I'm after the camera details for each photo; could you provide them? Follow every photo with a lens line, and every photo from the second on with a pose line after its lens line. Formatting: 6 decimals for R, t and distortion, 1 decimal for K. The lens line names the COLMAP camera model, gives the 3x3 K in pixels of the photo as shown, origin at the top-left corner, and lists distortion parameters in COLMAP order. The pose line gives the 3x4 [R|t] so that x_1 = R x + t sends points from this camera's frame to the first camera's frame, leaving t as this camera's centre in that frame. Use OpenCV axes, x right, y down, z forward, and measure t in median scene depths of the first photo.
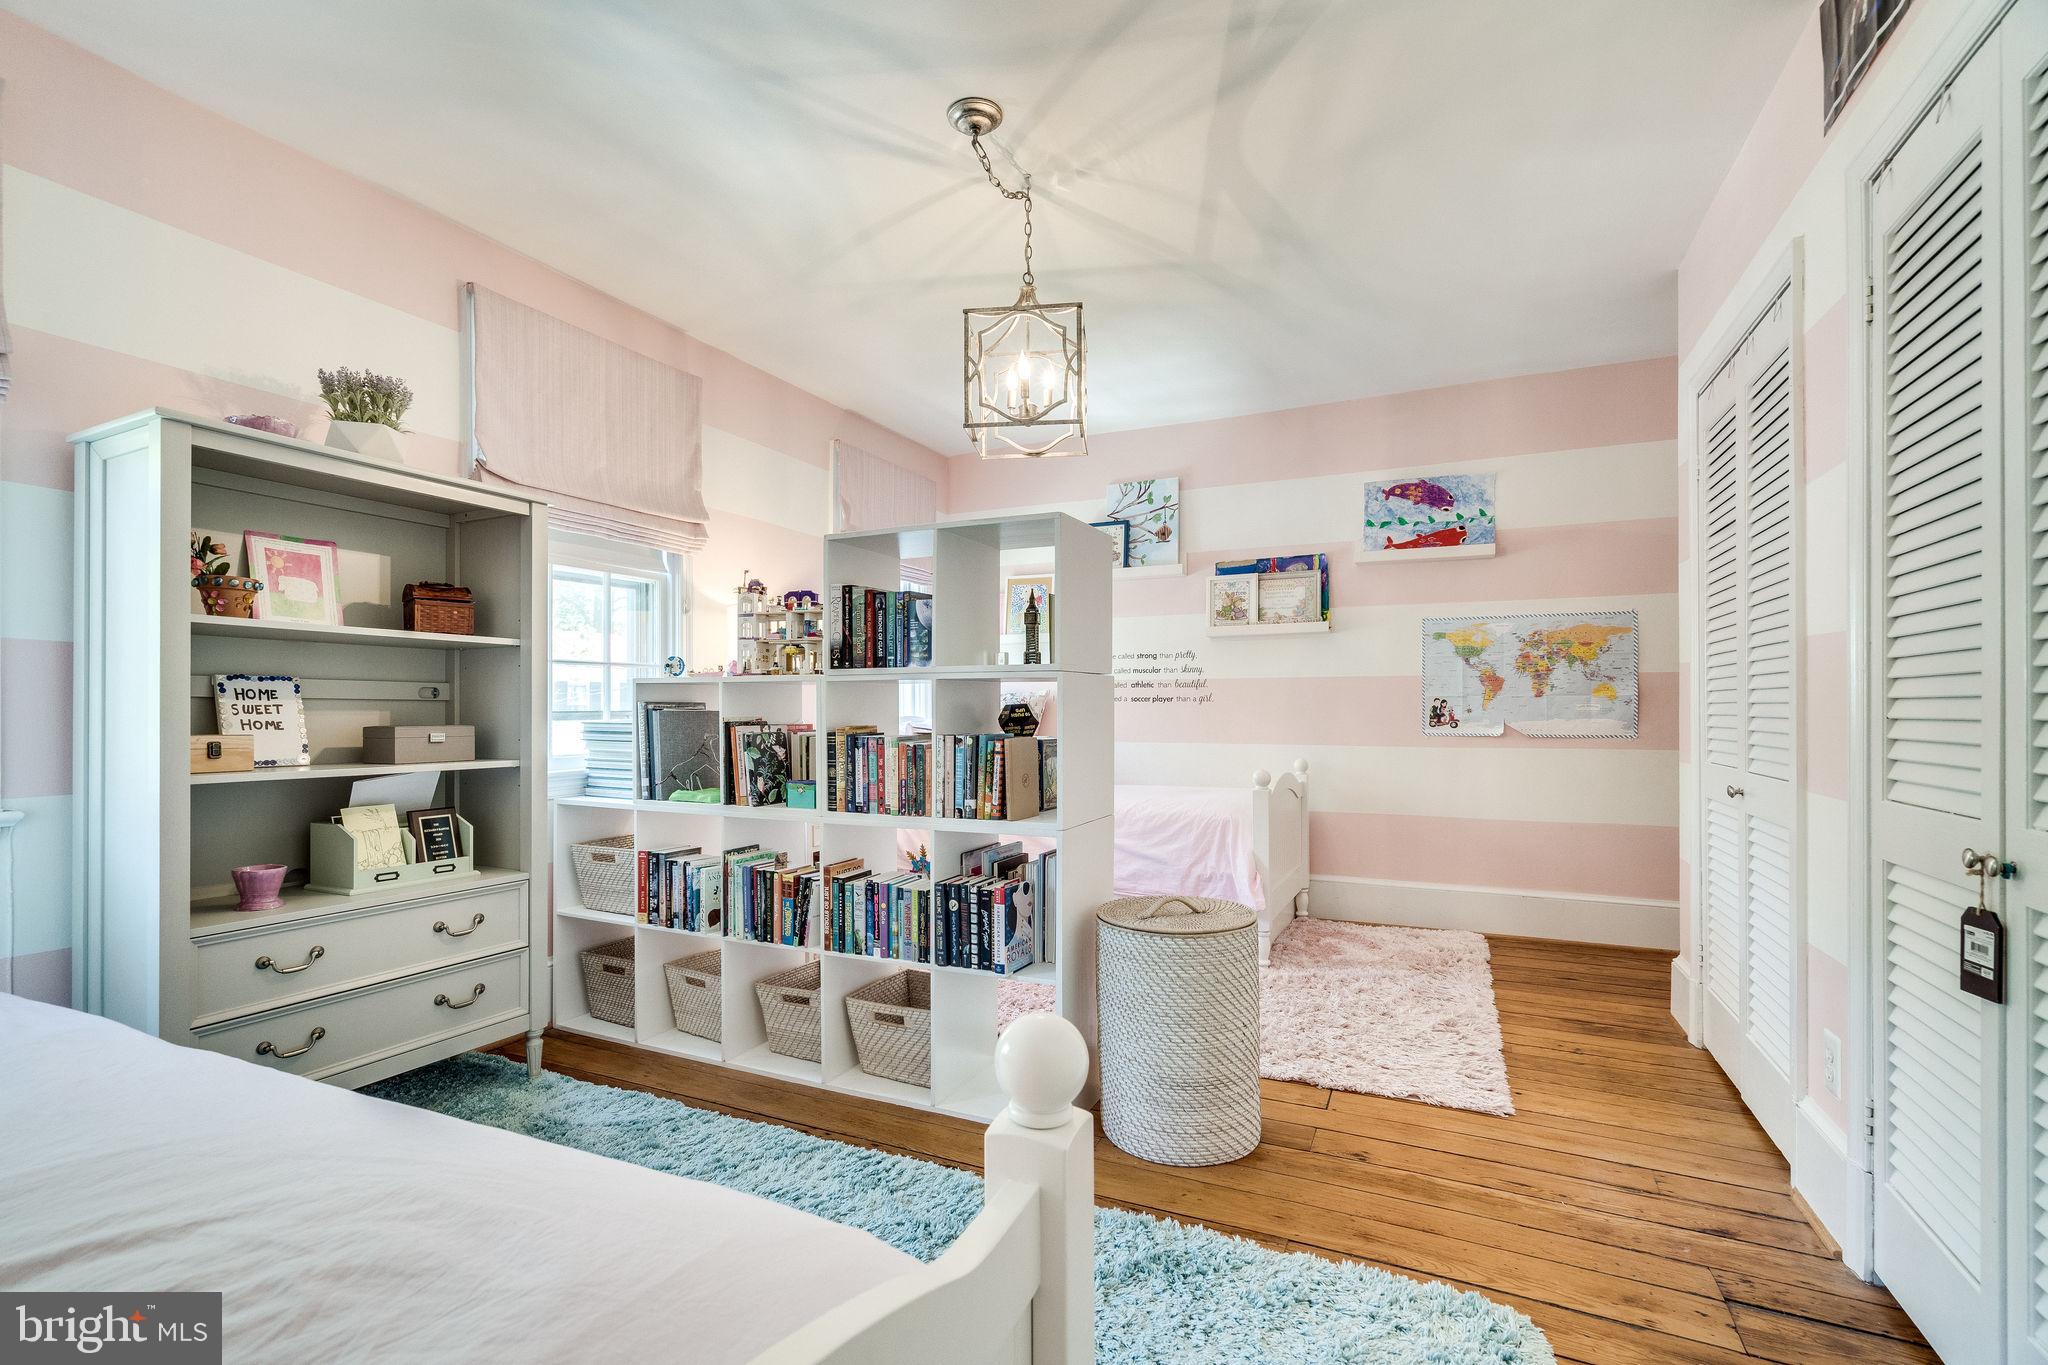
lens RADIAL K [[926.4, 0, 1009.6], [0, 926.4, 708.3], [0, 0, 1]] dist [-0.003952, 0.001131]
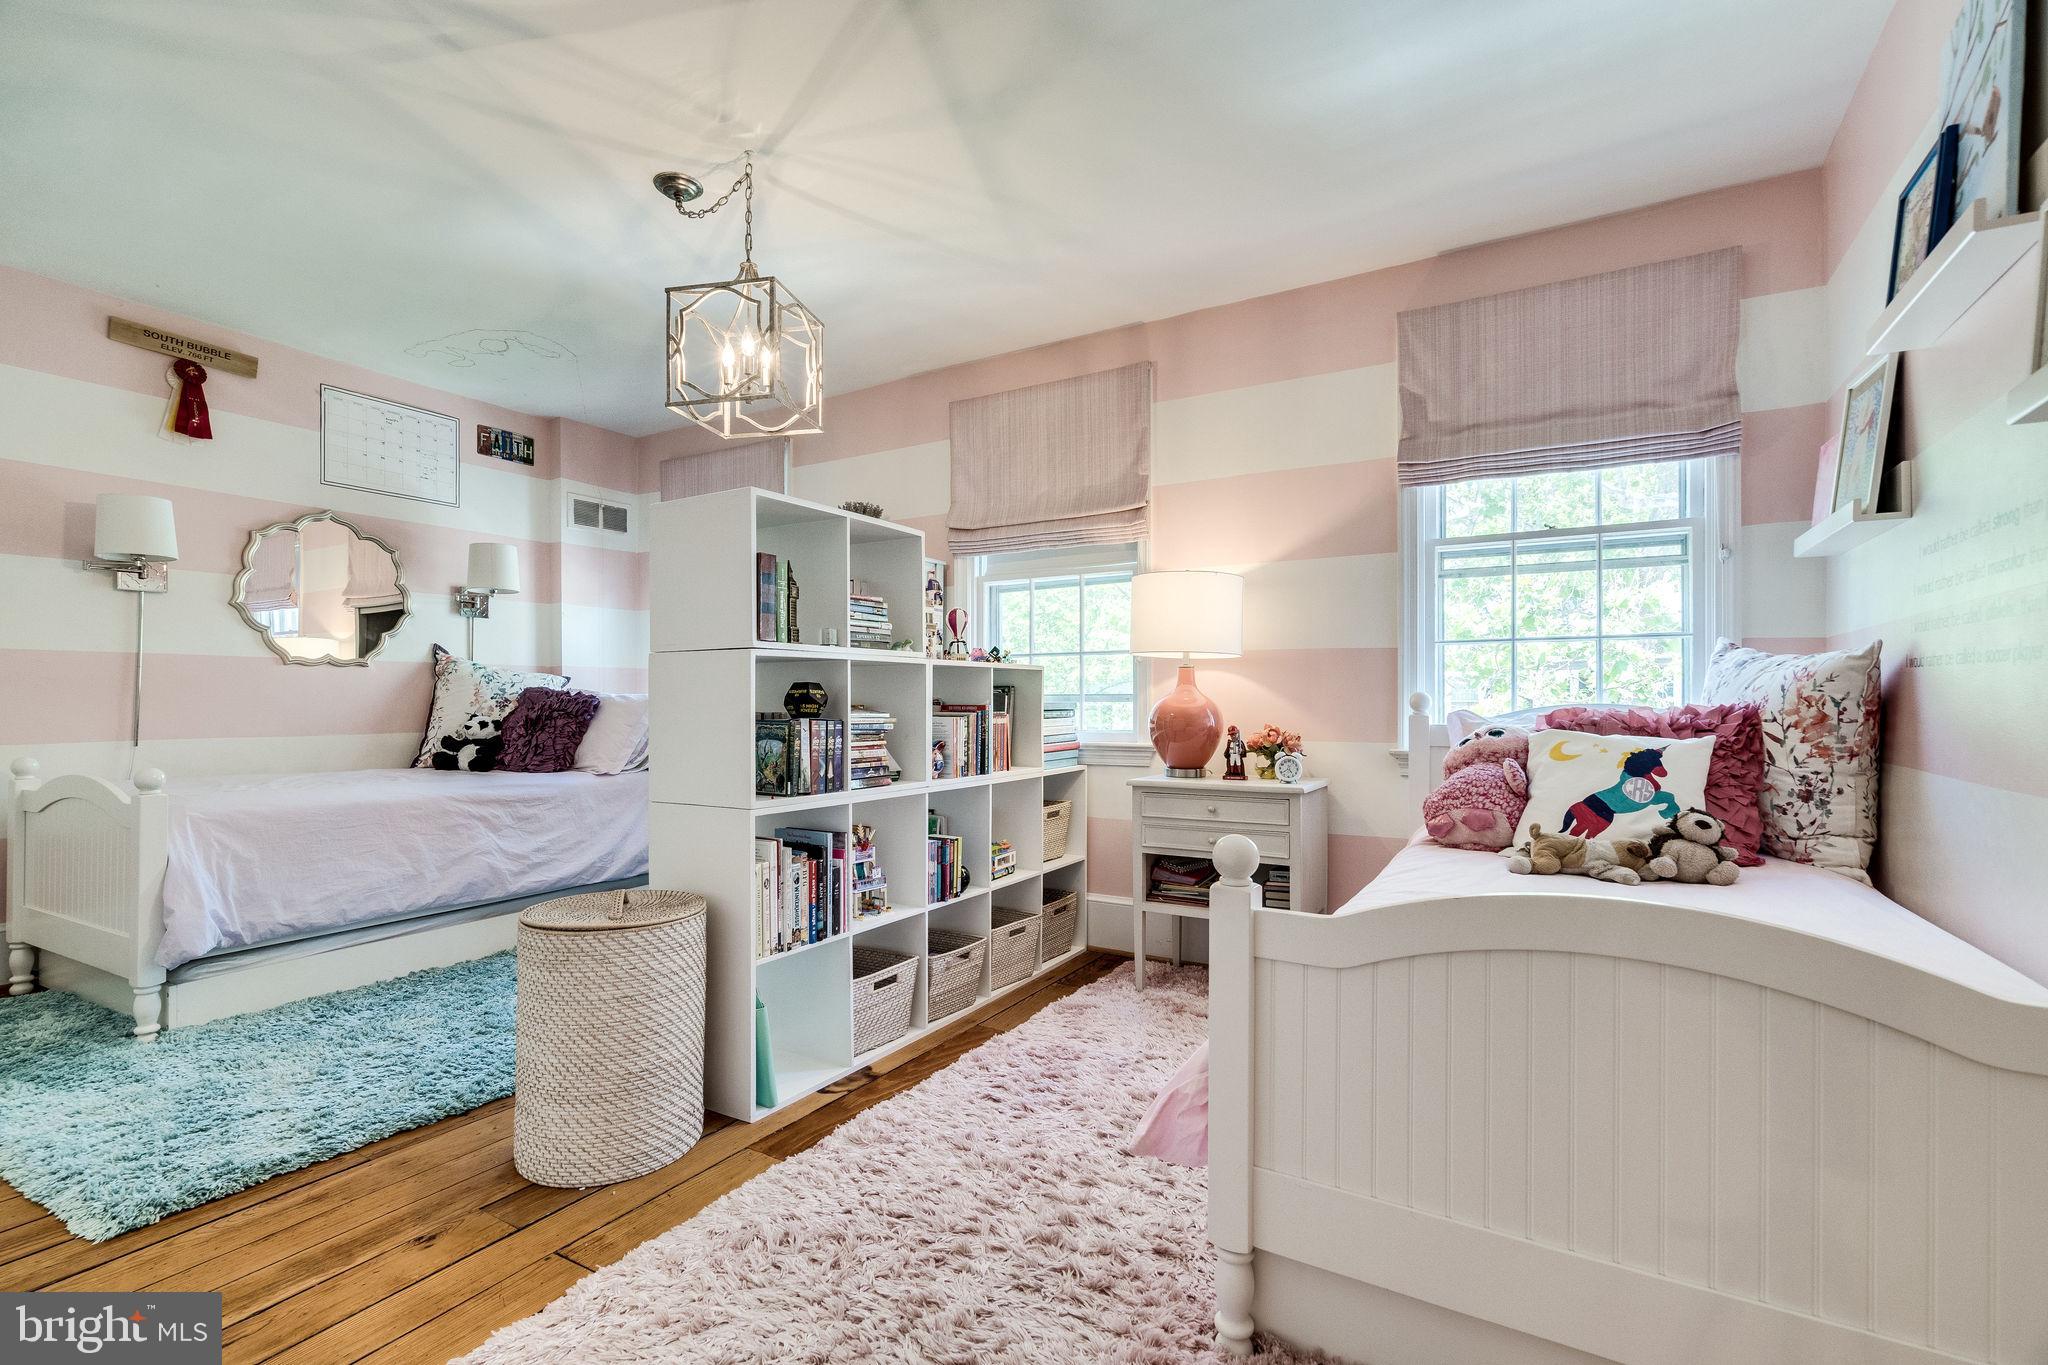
lens RADIAL K [[928.7, 0, 999.3], [0, 928.7, 687.4], [0, 0, 1]] dist [-0.003361, 0.000850]
pose [[-0.100006, -0.011521, -0.994920, 0.987084], [0.001535, 0.999930, -0.011733, 0.011147], [0.994986, -0.002700, -0.099982, 1.368525]]
